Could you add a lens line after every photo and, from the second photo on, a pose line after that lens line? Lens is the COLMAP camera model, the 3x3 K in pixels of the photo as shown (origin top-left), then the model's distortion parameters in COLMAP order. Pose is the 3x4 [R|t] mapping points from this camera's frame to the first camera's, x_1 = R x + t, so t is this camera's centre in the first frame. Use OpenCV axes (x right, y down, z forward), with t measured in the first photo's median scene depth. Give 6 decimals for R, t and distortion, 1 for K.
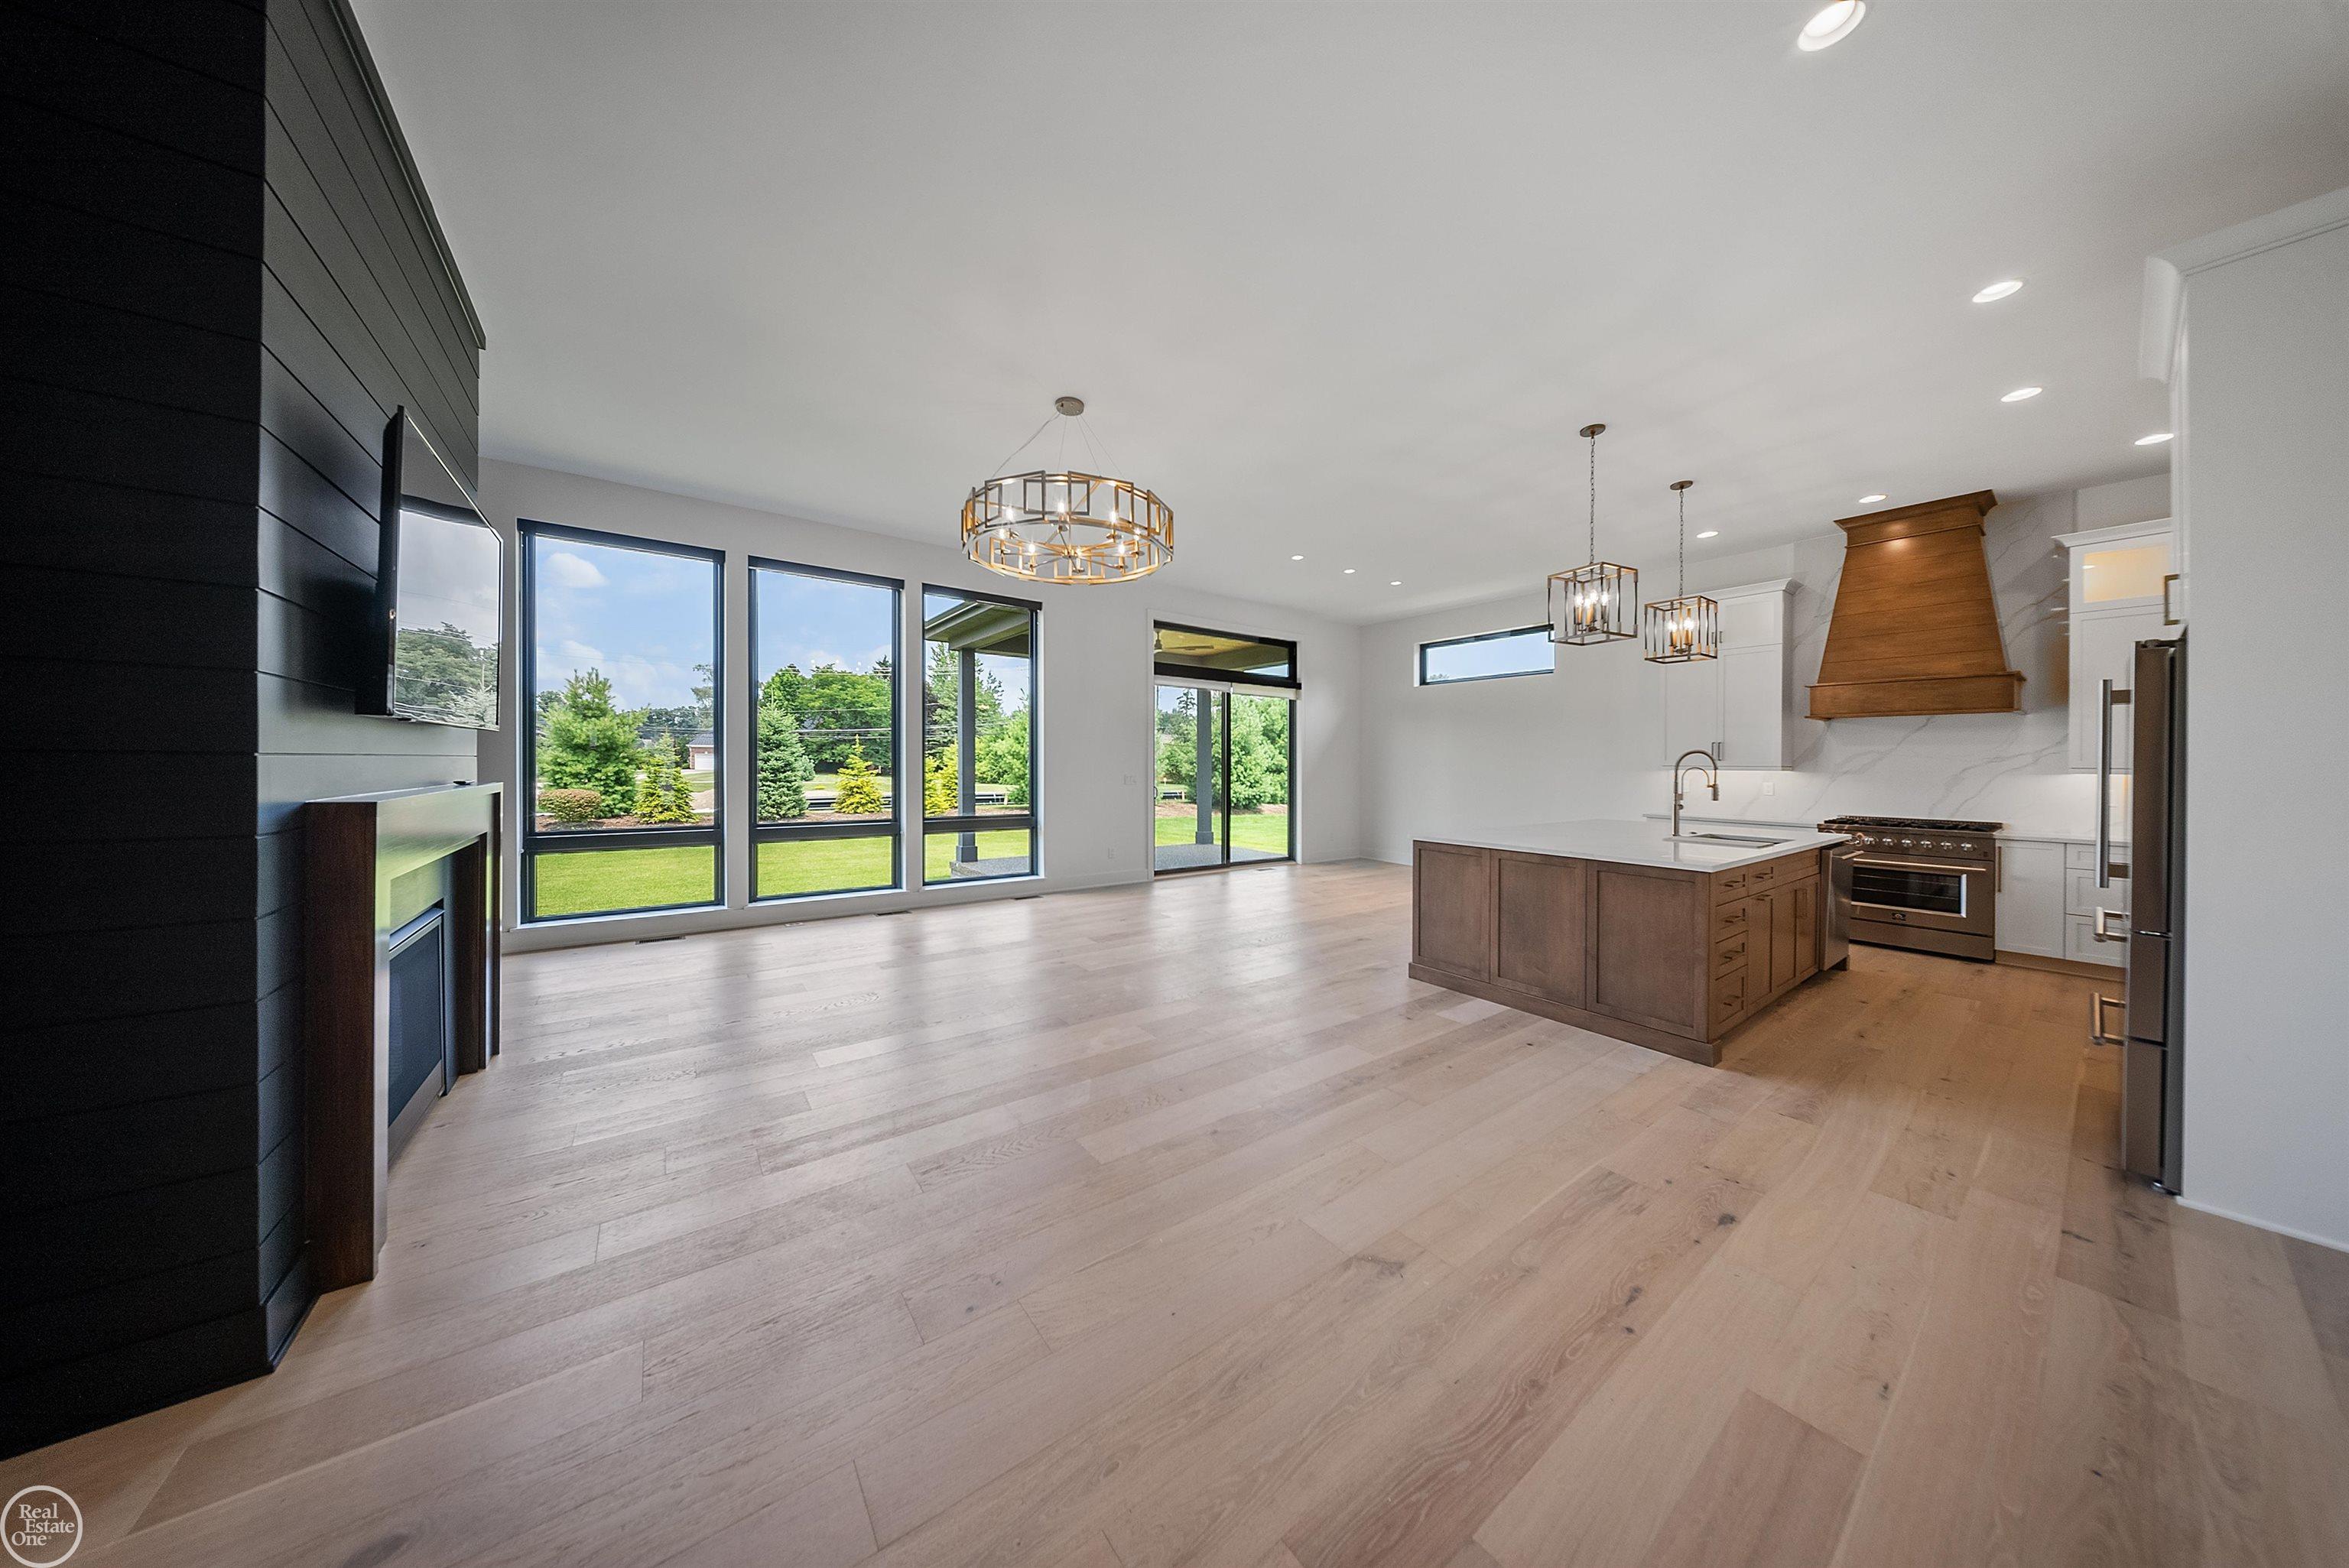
lens RADIAL K [[692.6, 0, 1182.2], [0, 692.6, 771.8], [0, 0, 1]] dist [-0.002967, -0.000579]
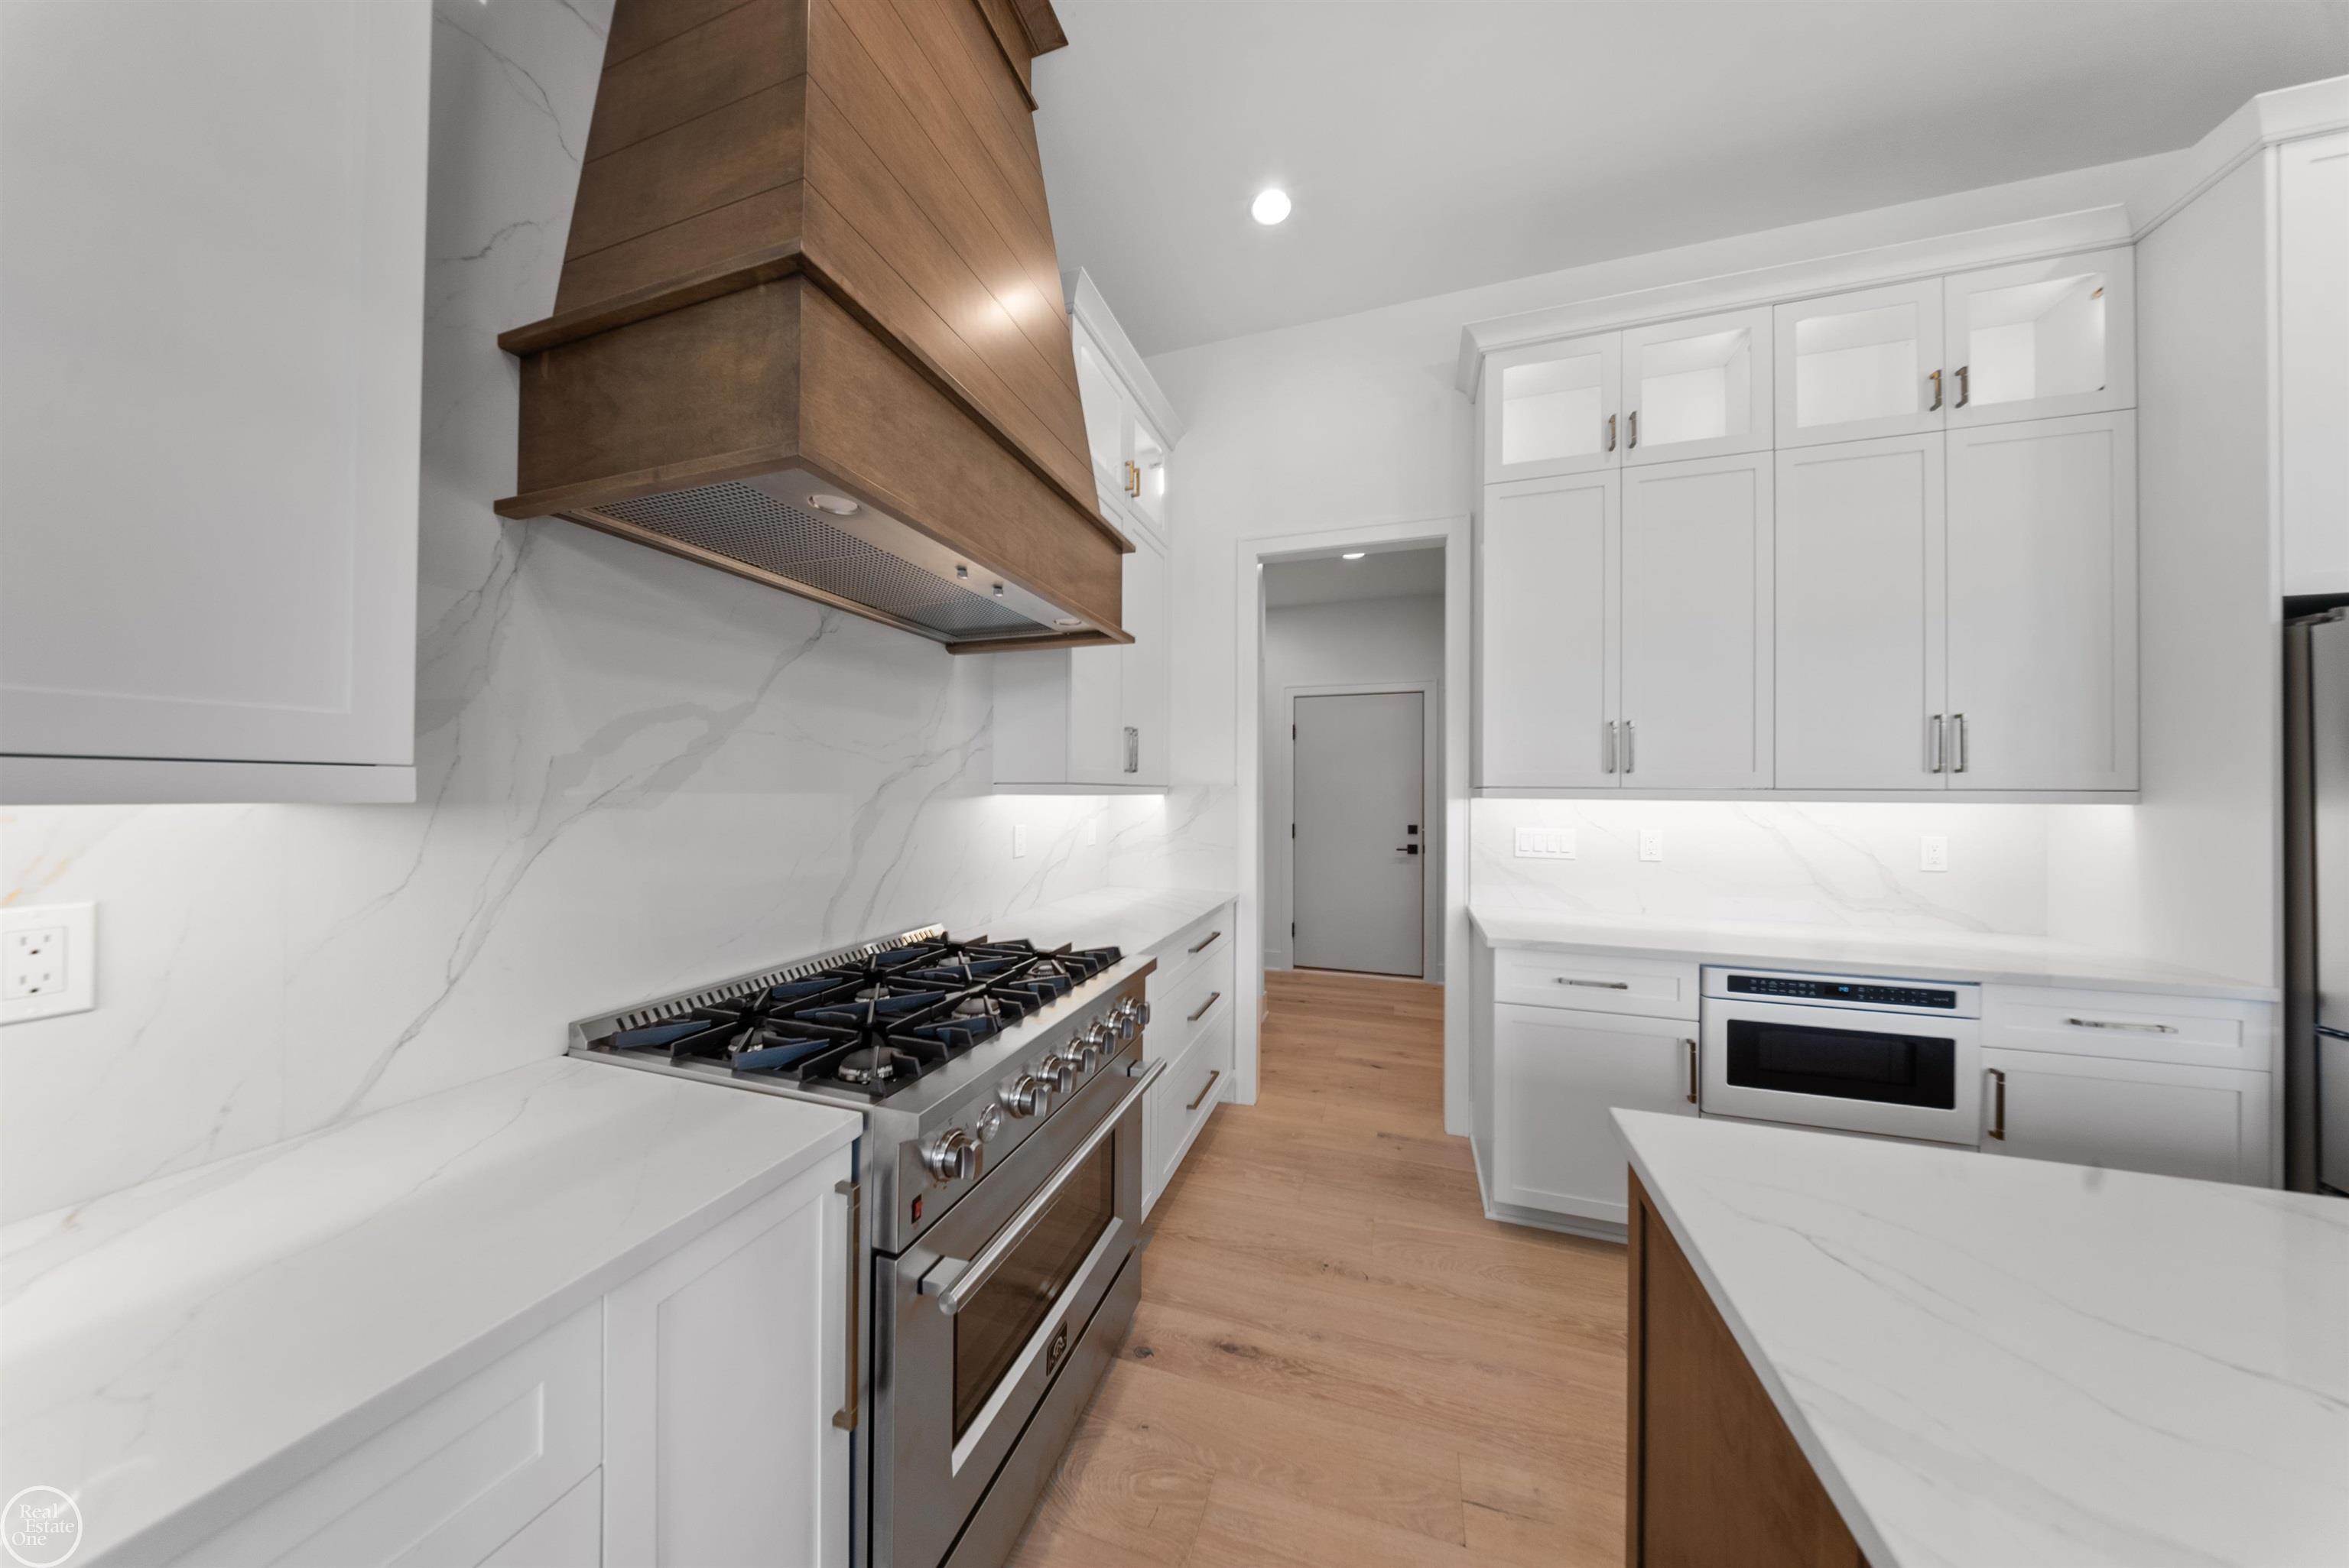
lens RADIAL K [[692.6, 0, 1179.8], [0, 692.6, 779.8], [0, 0, 1]] dist [-0.002967, -0.000579]
pose [[-0.568739, 0.003672, 0.822510, 0.799322], [-0.006127, 0.999943, -0.008701, -0.004501], [-0.822495, -0.009989, -0.568684, 1.124620]]
